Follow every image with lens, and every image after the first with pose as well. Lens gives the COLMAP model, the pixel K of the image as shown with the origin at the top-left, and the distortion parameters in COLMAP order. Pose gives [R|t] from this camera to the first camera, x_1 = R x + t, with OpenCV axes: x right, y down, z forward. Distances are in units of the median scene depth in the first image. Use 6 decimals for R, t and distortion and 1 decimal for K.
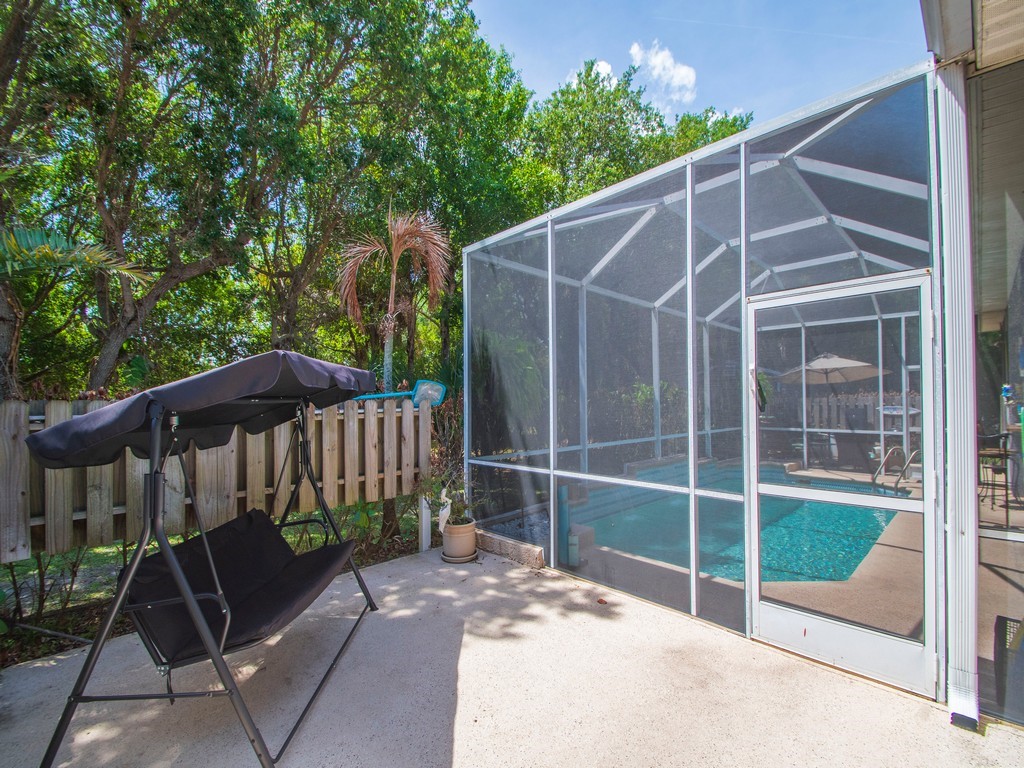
lens RADIAL K [[449.7, 0, 502.7], [0, 449.7, 398.9], [0, 0, 1]] dist [0.006019, -0.001197]
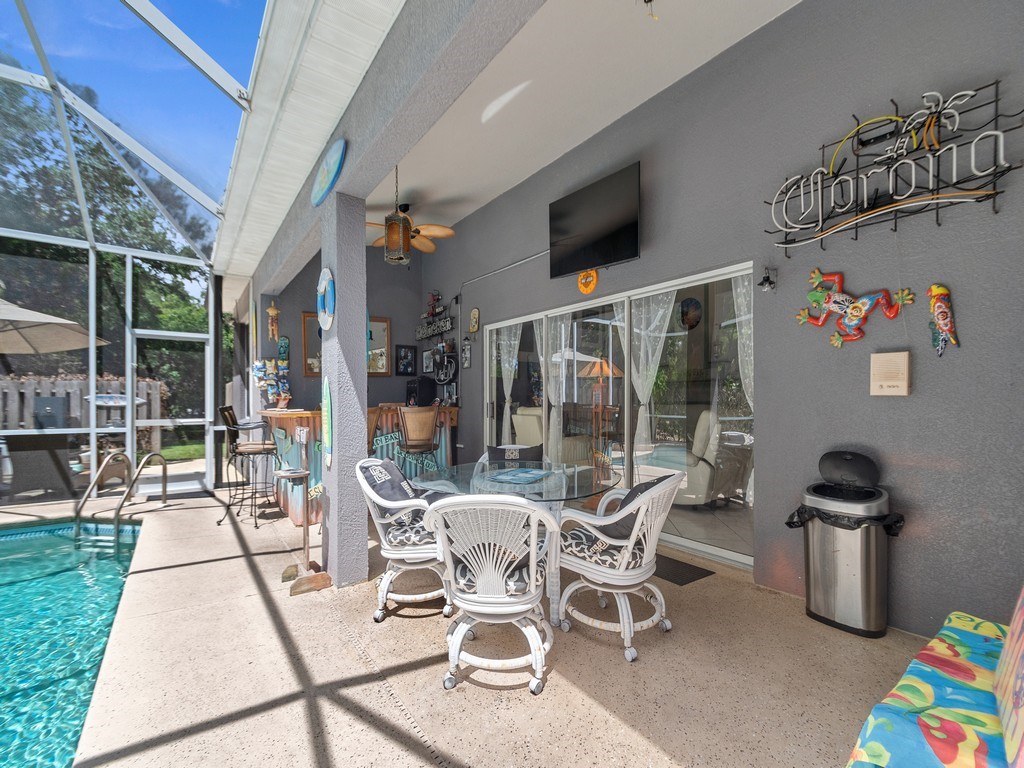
lens RADIAL K [[449.7, 0, 501.6], [0, 449.7, 399.9], [0, 0, 1]] dist [0.006019, -0.001197]
pose [[0.134113, 0.006828, 0.990943, 0.276707], [-0.011475, 0.999920, -0.005337, 0.027359], [-0.990900, -0.010655, 0.134180, 0.333206]]
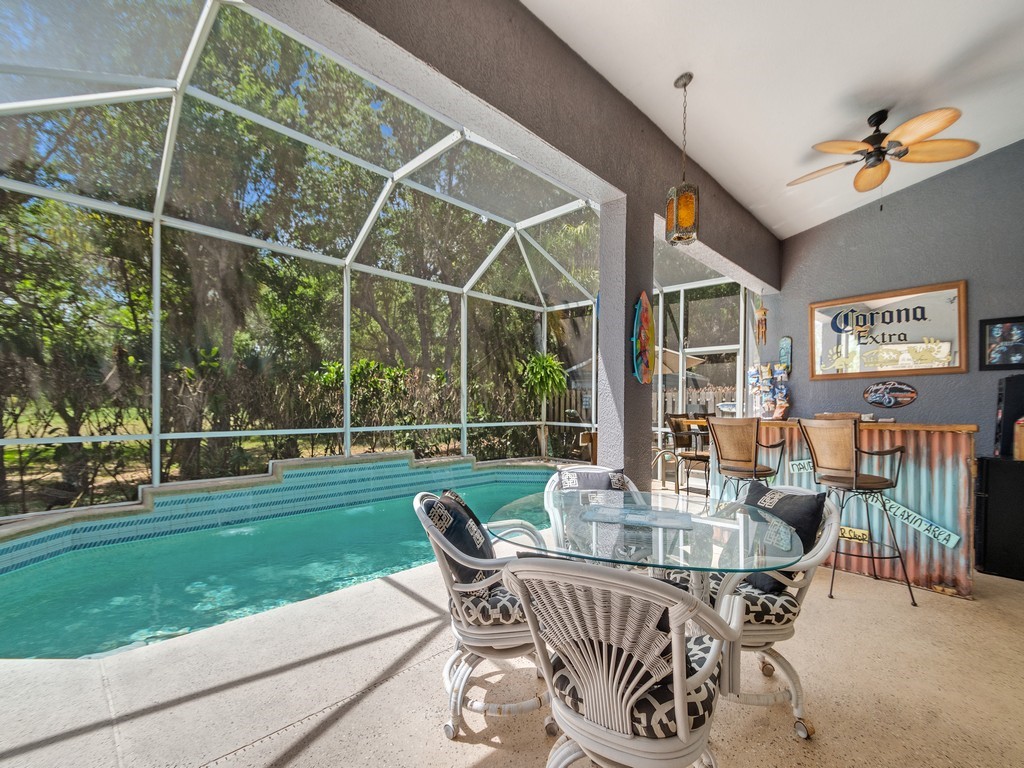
lens RADIAL K [[449.7, 0, 502.4], [0, 449.7, 410.0], [0, 0, 1]] dist [0.006019, -0.001197]
pose [[0.999494, 0.019755, 0.024931, 0.495987], [-0.020383, 0.999474, 0.025214, 0.023054], [-0.024419, -0.025709, 0.999371, 0.165785]]
